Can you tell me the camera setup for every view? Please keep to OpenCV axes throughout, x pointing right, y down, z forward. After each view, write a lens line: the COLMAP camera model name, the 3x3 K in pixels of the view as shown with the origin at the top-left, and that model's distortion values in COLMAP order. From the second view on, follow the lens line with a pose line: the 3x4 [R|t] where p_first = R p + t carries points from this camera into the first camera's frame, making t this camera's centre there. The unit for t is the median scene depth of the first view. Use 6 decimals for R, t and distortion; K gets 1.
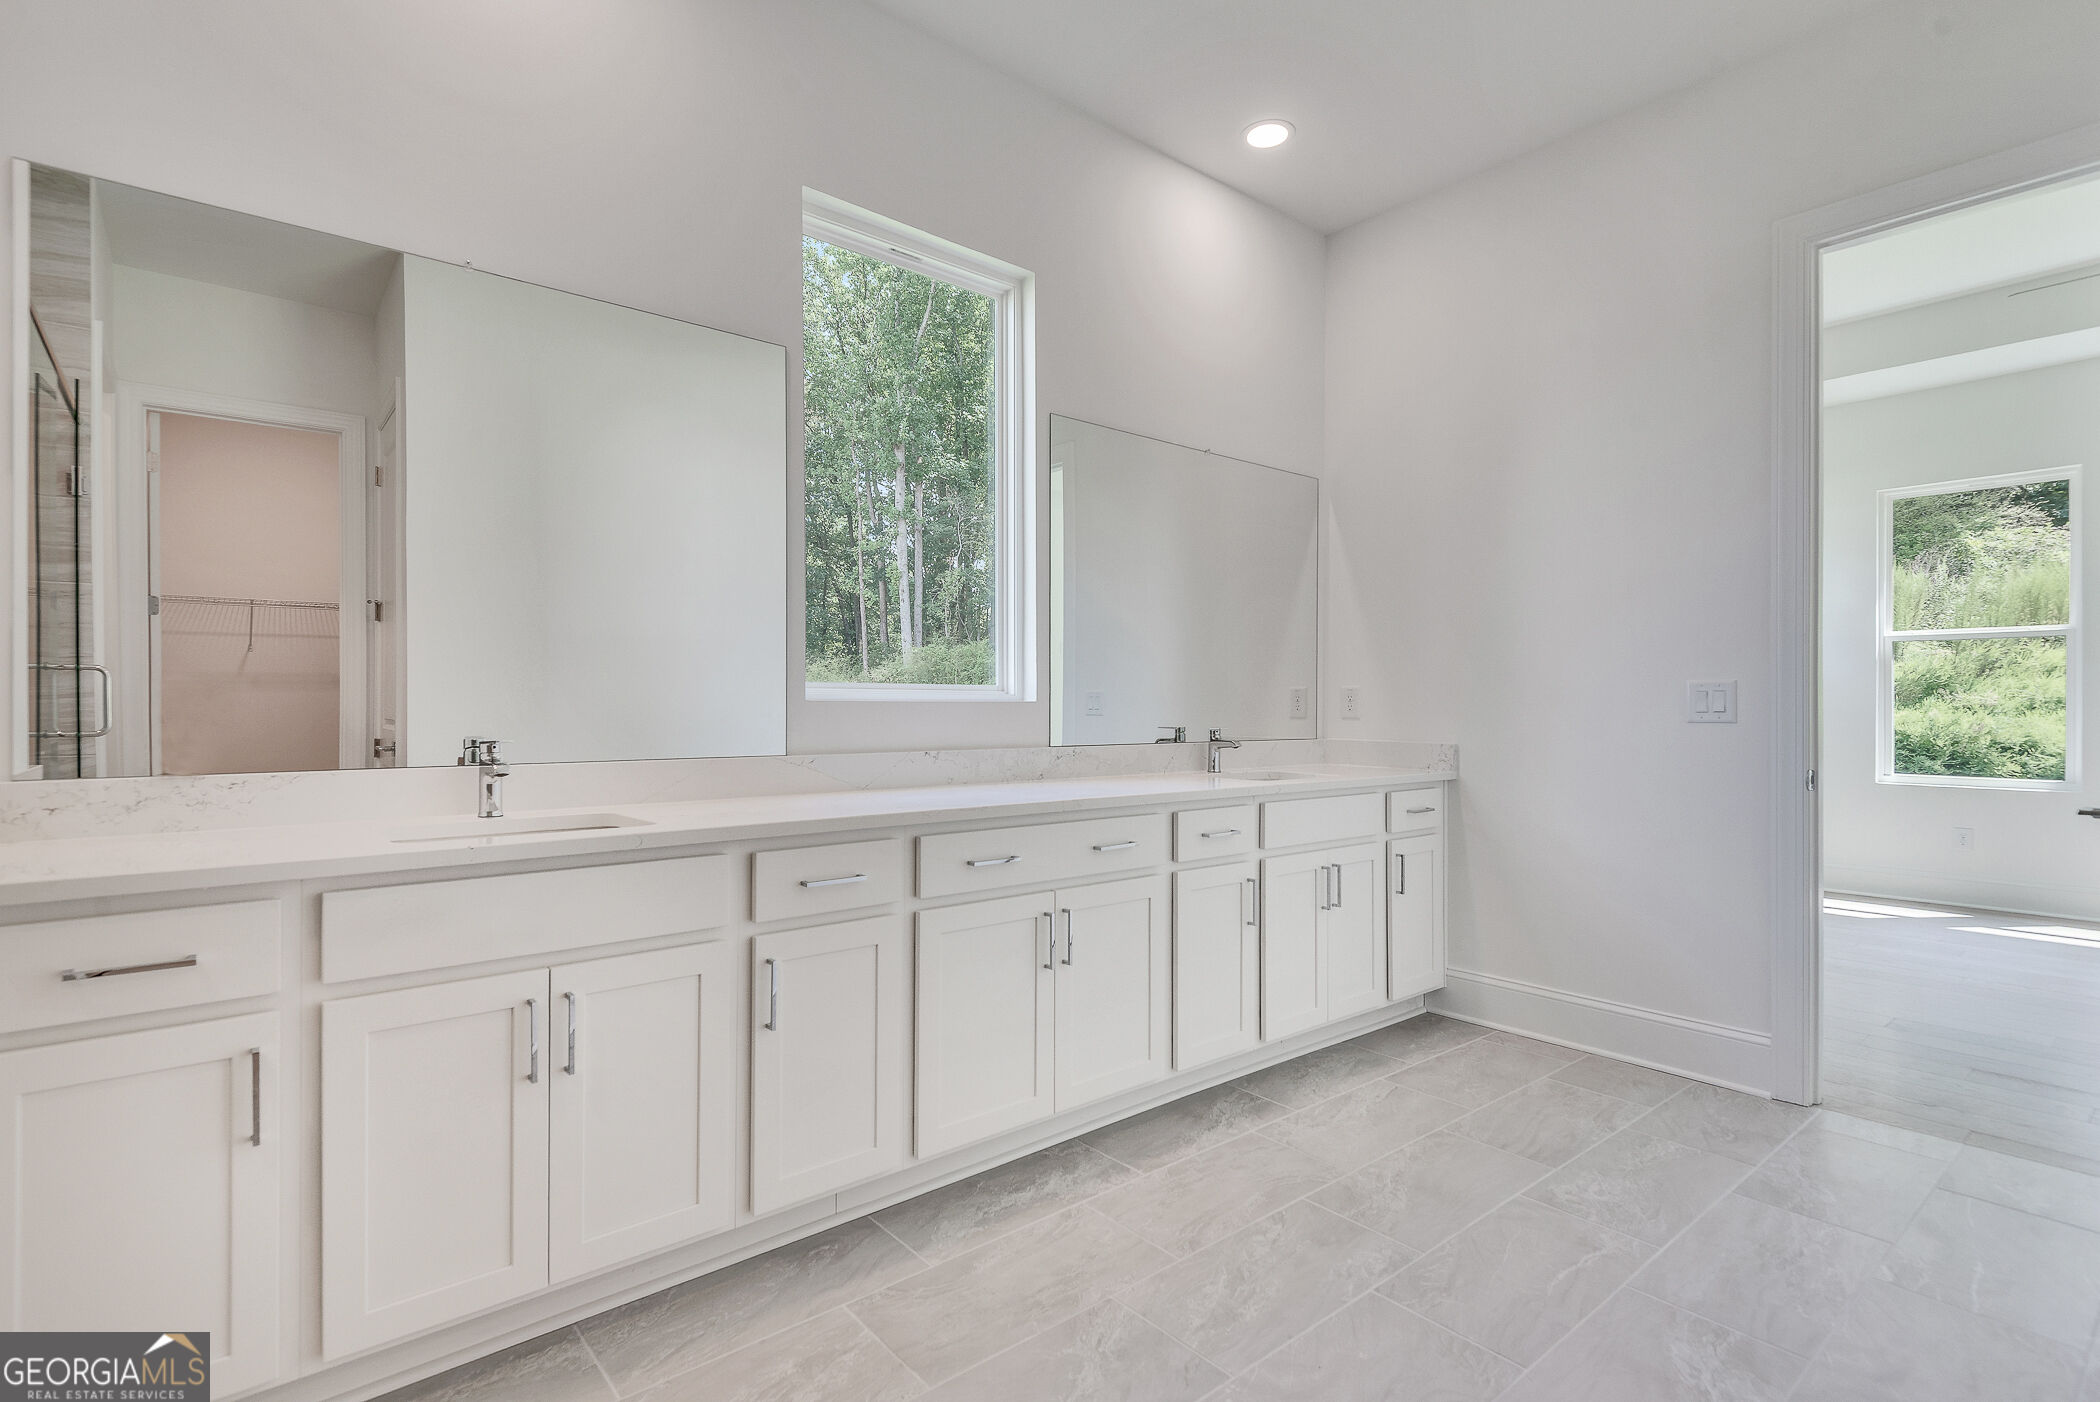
lens RADIAL K [[1002.7, 0, 1050.0], [0, 1002.7, 701.0], [0, 0, 1]] dist [0.019862, -0.000973]
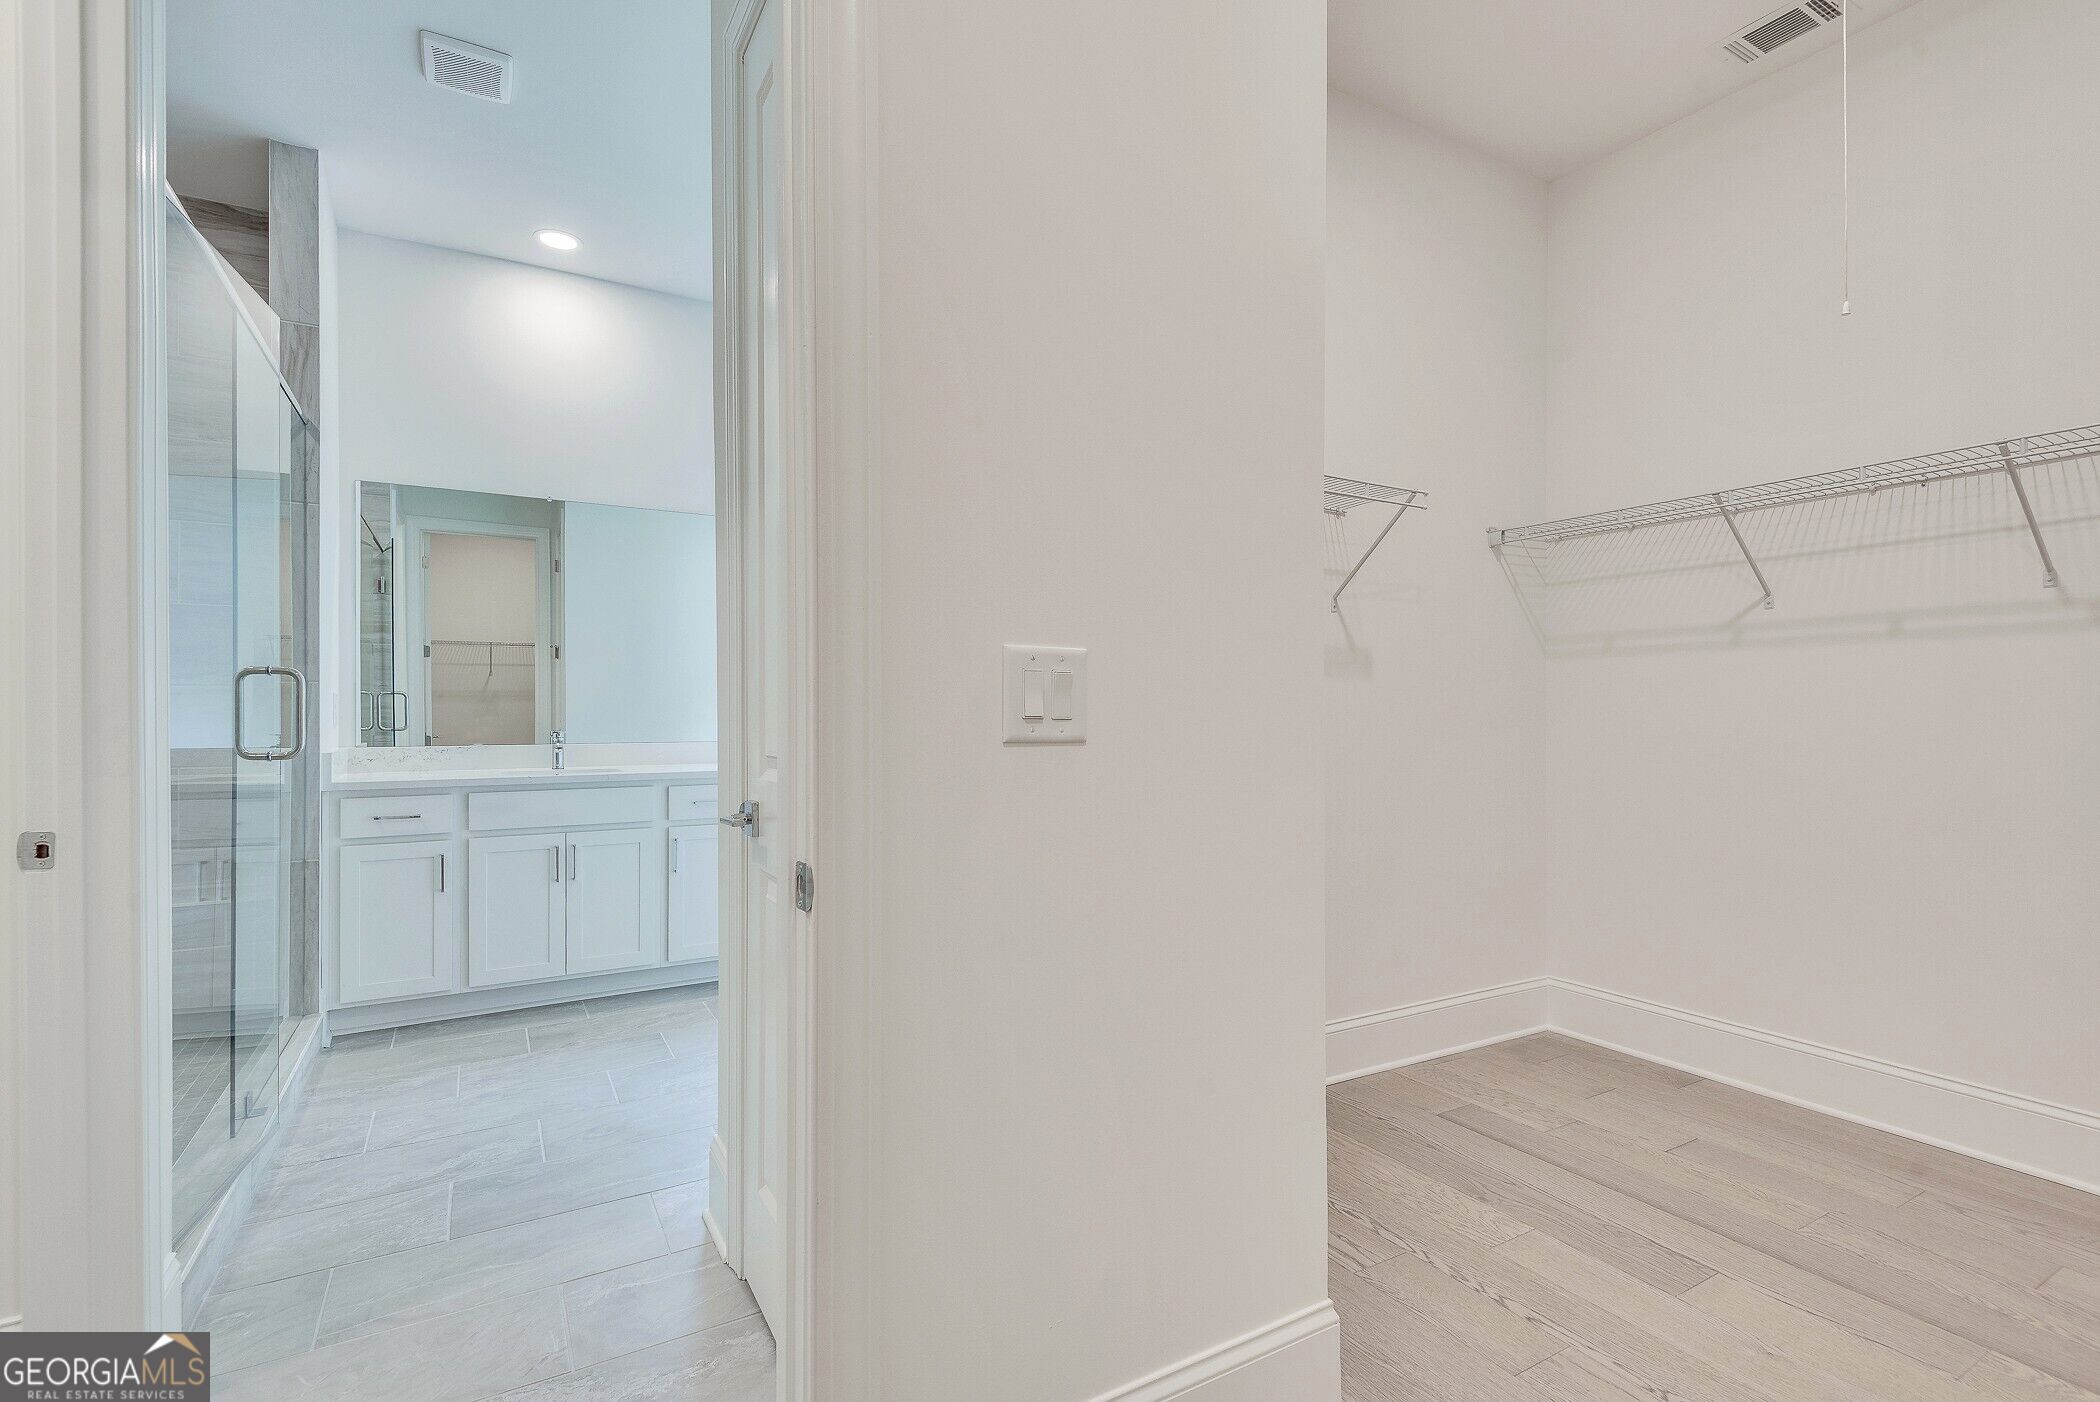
lens RADIAL K [[972.2, 0, 1045.5], [0, 972.2, 706.0], [0, 0, 1]] dist [0.022148, -0.000491]
pose [[0.984990, -0.004580, -0.172548, 0.774397], [0.004516, 0.999990, -0.000761, -0.006454], [0.172550, -0.000030, 0.985001, -0.790341]]
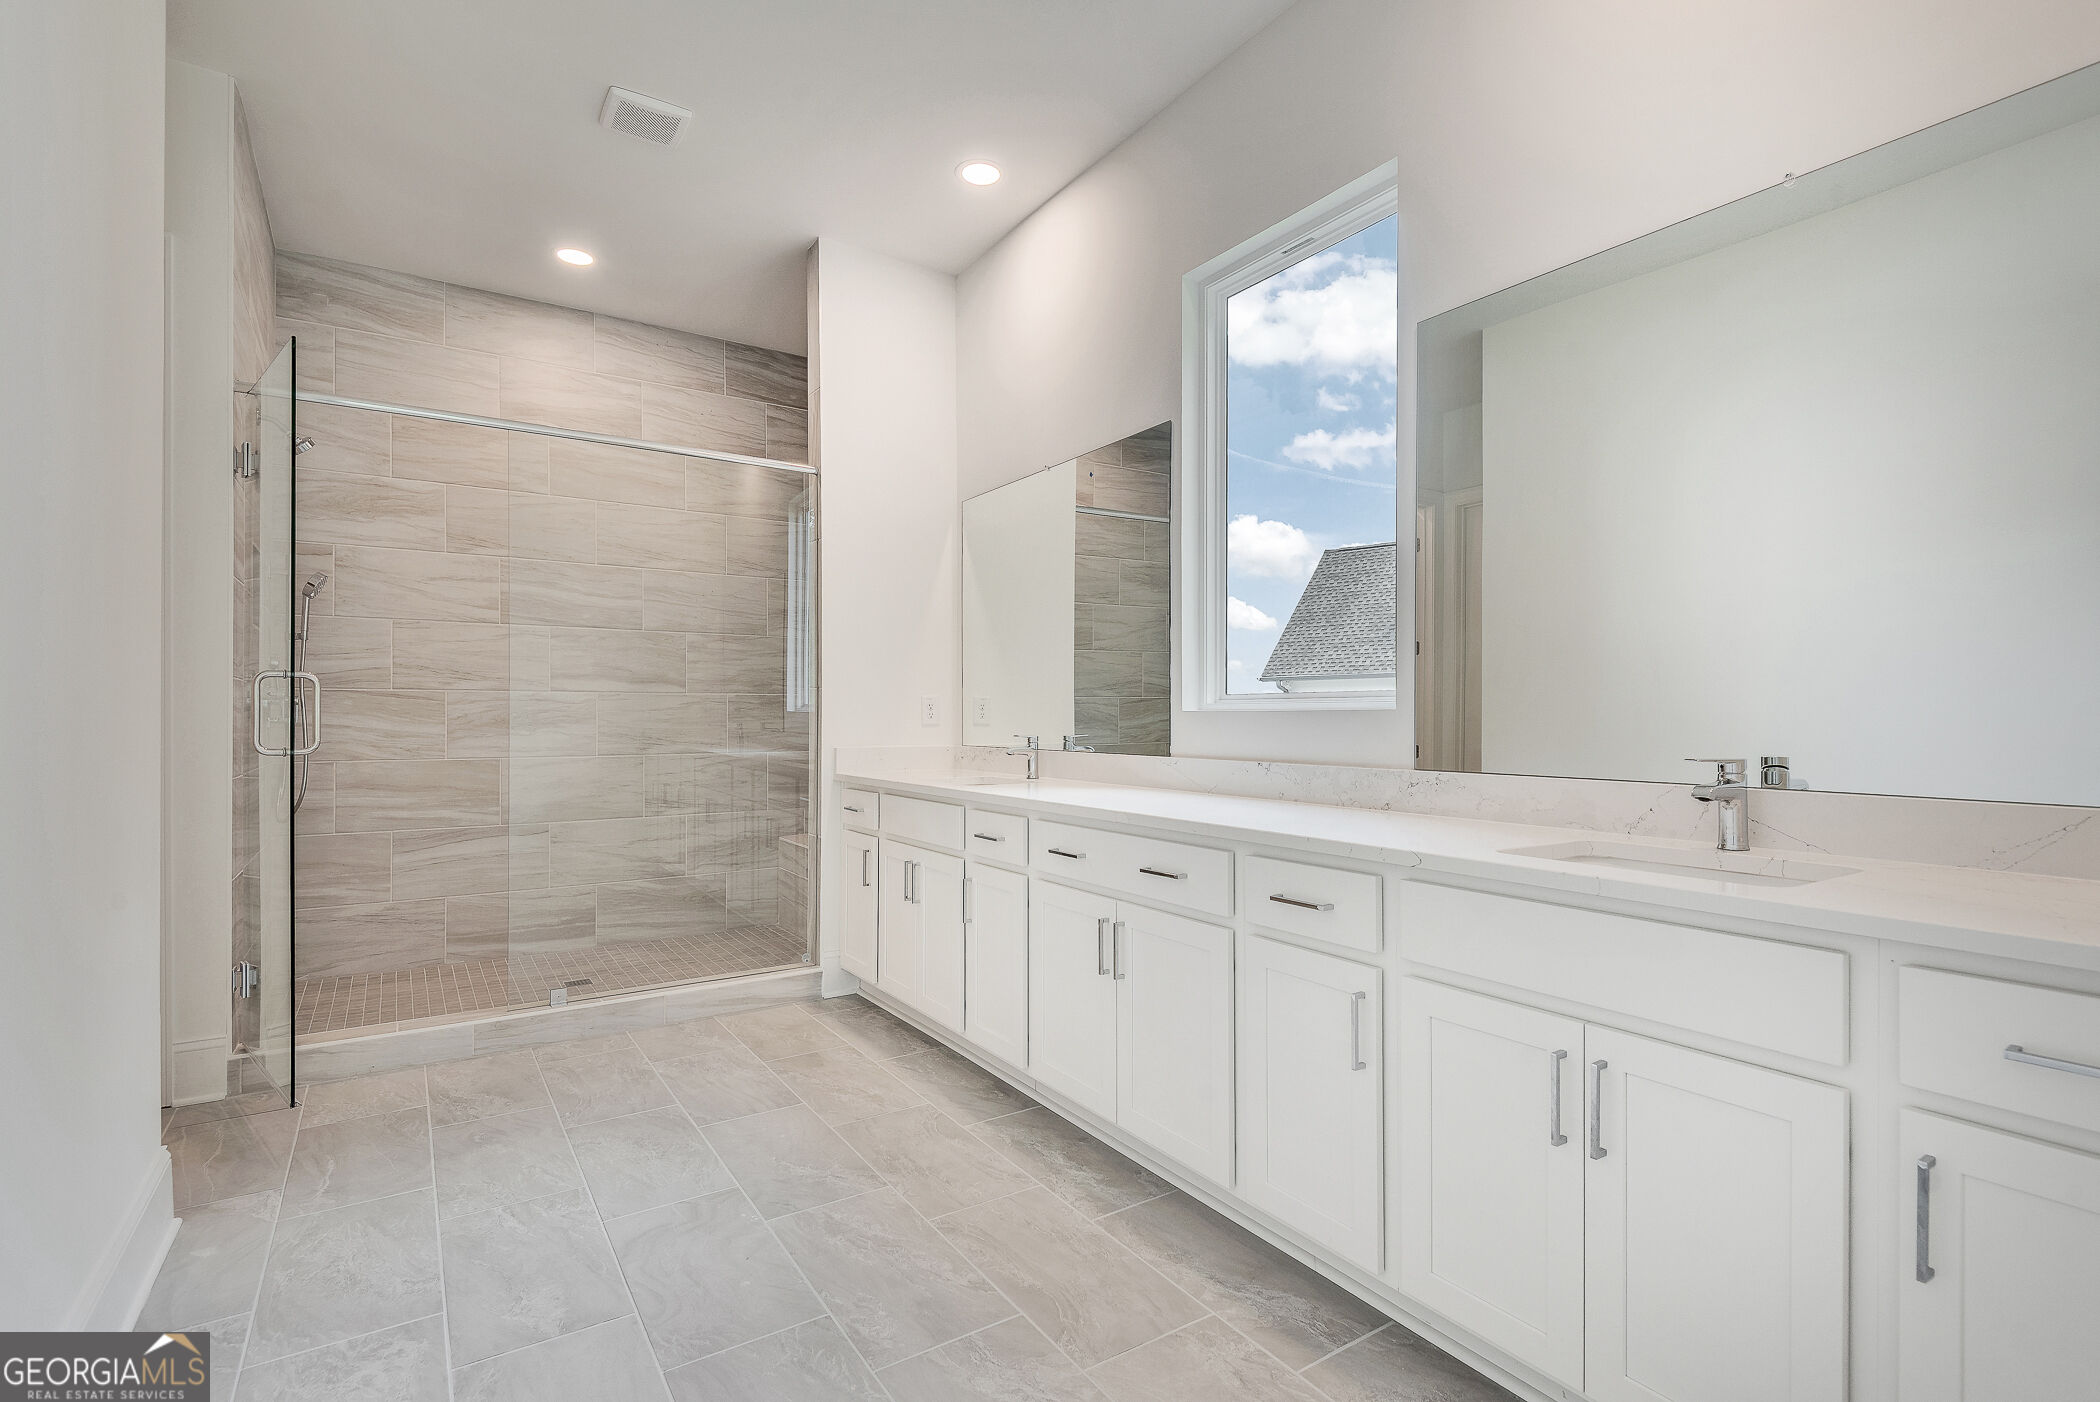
lens RADIAL K [[996.9, 0, 1055.0], [0, 996.9, 715.9], [0, 0, 1]] dist [0.023409, -0.000491]
pose [[-0.113241, 0.001784, -0.993566, 1.189882], [0.004896, 0.999987, 0.001238, 0.004490], [0.993556, -0.004725, -0.113248, 1.257699]]
